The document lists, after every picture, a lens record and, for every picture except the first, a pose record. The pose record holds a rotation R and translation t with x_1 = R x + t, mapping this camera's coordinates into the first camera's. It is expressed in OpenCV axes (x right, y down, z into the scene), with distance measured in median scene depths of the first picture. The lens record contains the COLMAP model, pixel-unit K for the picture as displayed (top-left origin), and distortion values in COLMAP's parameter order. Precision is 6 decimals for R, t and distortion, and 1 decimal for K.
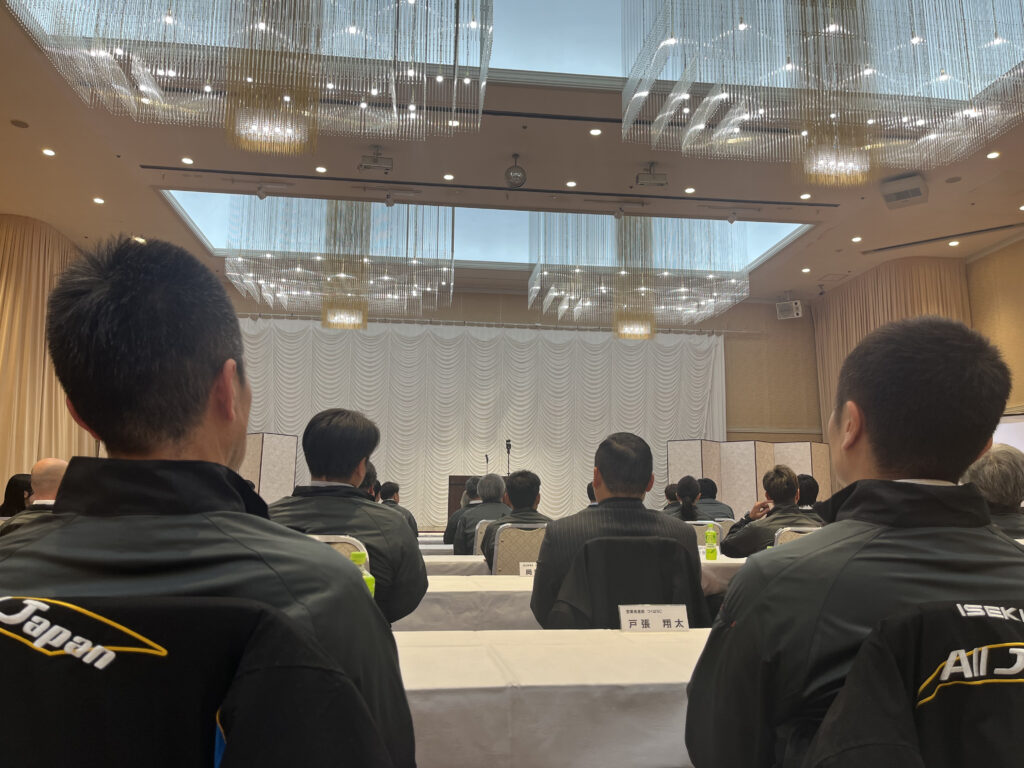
lens RADIAL K [[770.3, 0, 512.0], [0, 770.3, 384.0], [0, 0, 1]] dist [0.008480, 0.000593]
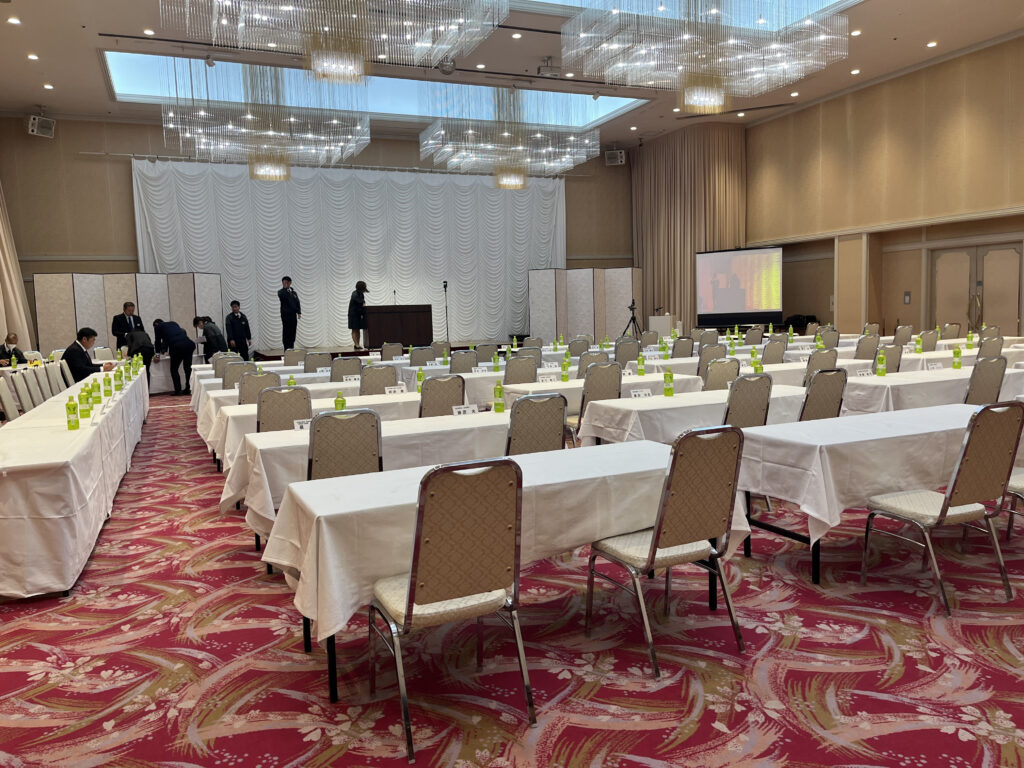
lens RADIAL K [[770.3, 0, 512.0], [0, 770.3, 384.0], [0, 0, 1]] dist [0.008480, 0.000593]
pose [[0.954839, -0.068361, 0.289153, -0.191087], [-0.007160, 0.967597, 0.252399, -0.059555], [-0.297038, -0.243070, 0.923410, -0.189777]]
